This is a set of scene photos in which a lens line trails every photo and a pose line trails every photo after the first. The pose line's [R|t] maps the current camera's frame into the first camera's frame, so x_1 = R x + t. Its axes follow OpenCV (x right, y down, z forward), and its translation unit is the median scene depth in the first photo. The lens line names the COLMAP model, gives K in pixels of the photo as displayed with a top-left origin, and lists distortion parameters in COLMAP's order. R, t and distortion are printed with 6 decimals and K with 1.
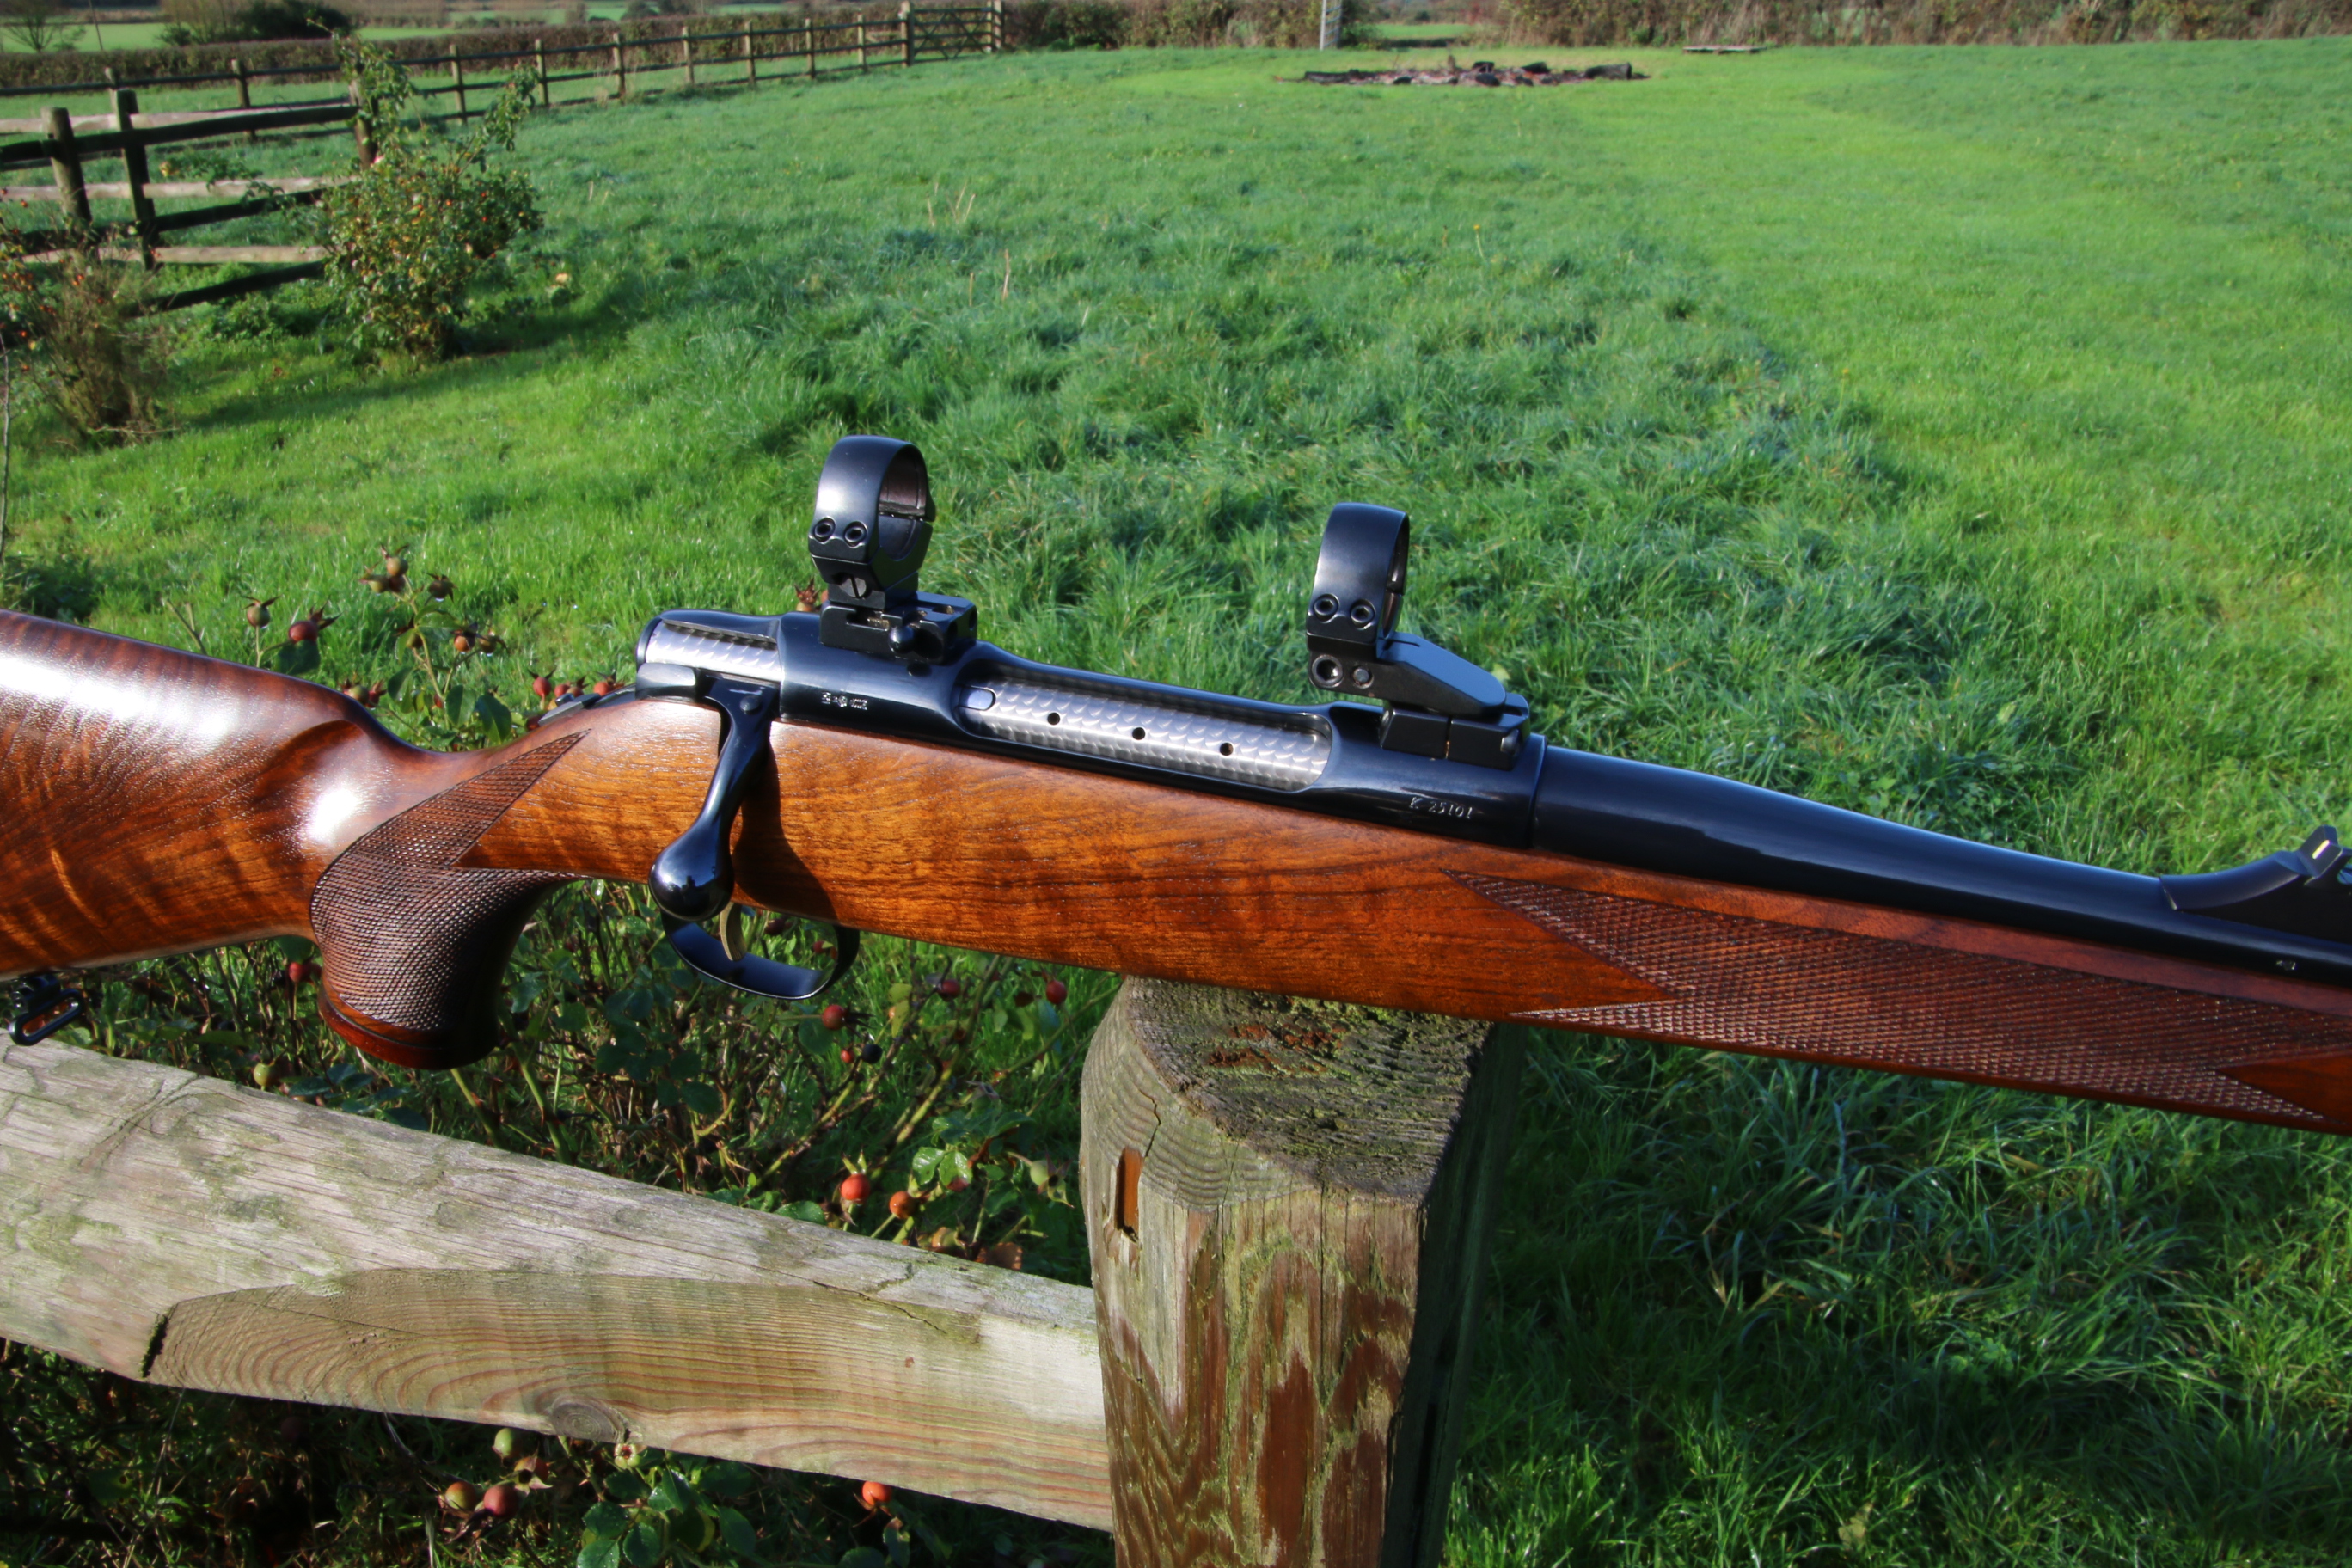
lens RADIAL K [[1788.2, 0, 1115.5], [0, 1788.2, 832.4], [0, 0, 1]] dist [-0.106501, 0.040969]
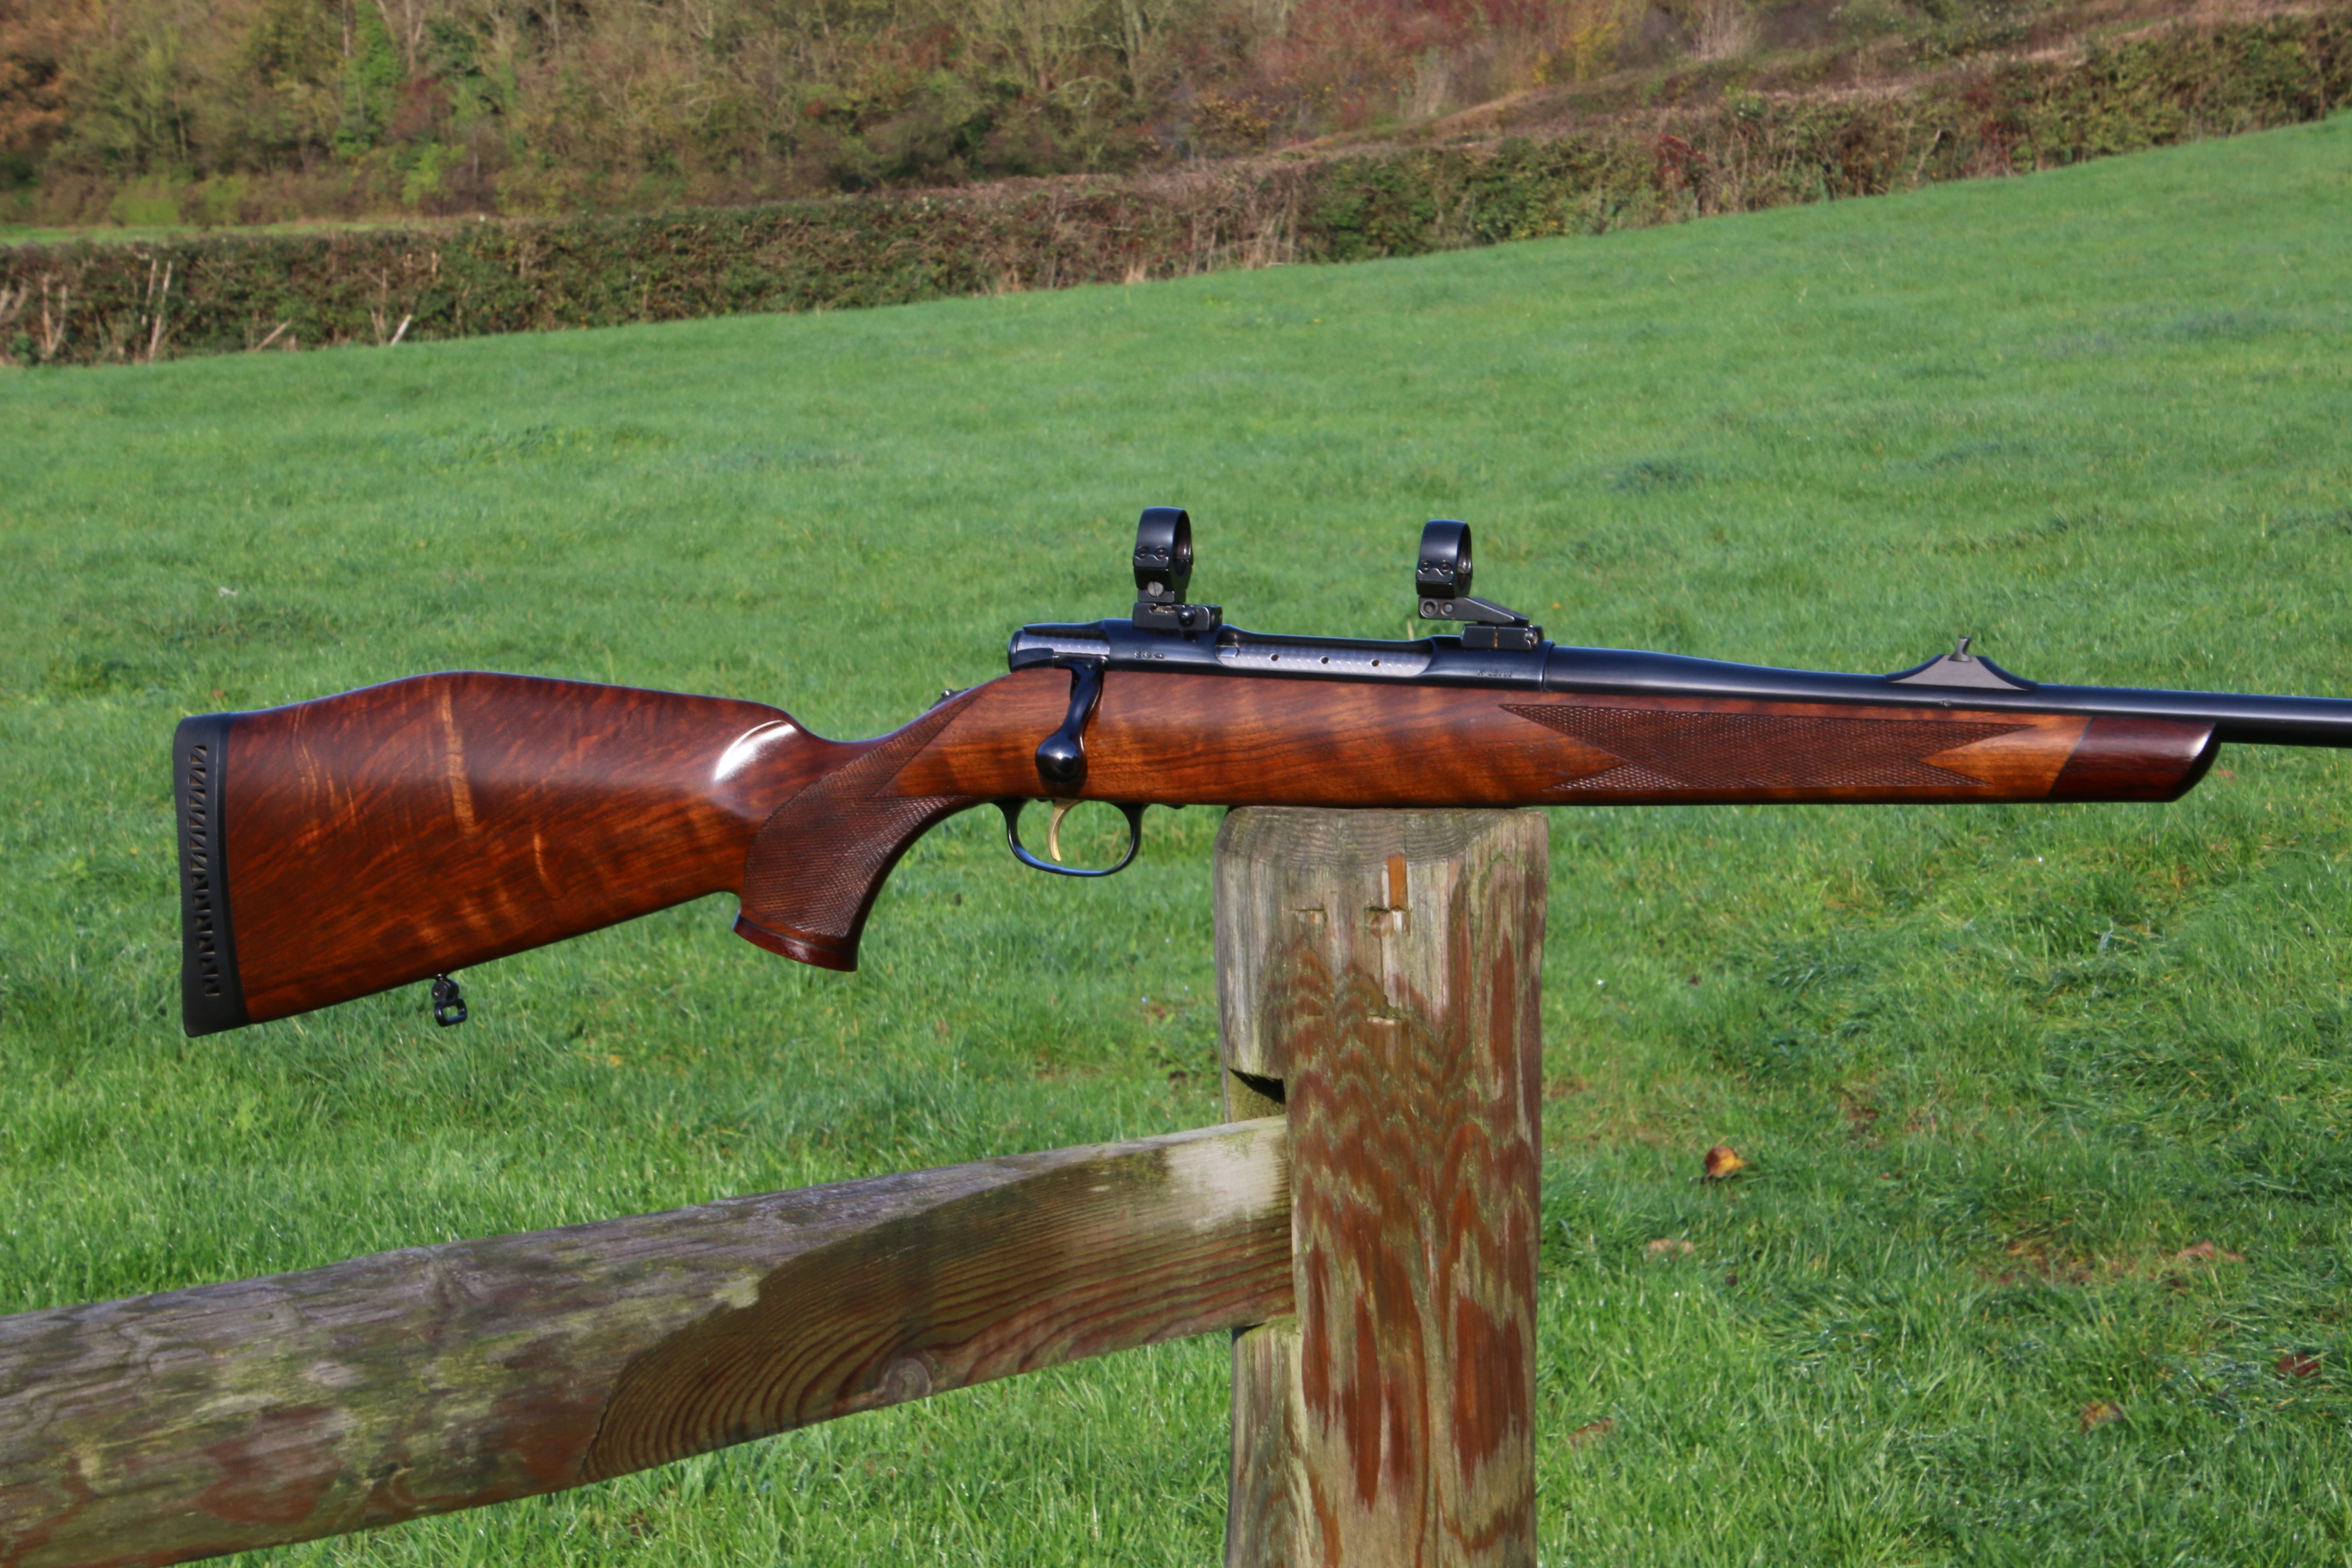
lens RADIAL K [[5283.0, 0, 1173.0], [0, 5283.0, 882.2], [0, 0, 1]] dist [0.622418, 0.000000]
pose [[0.528678, -0.079826, 0.845060, -0.451727], [0.374205, 0.915520, -0.147625, 0.088873], [-0.761886, 0.394272, 0.513887, -0.151949]]
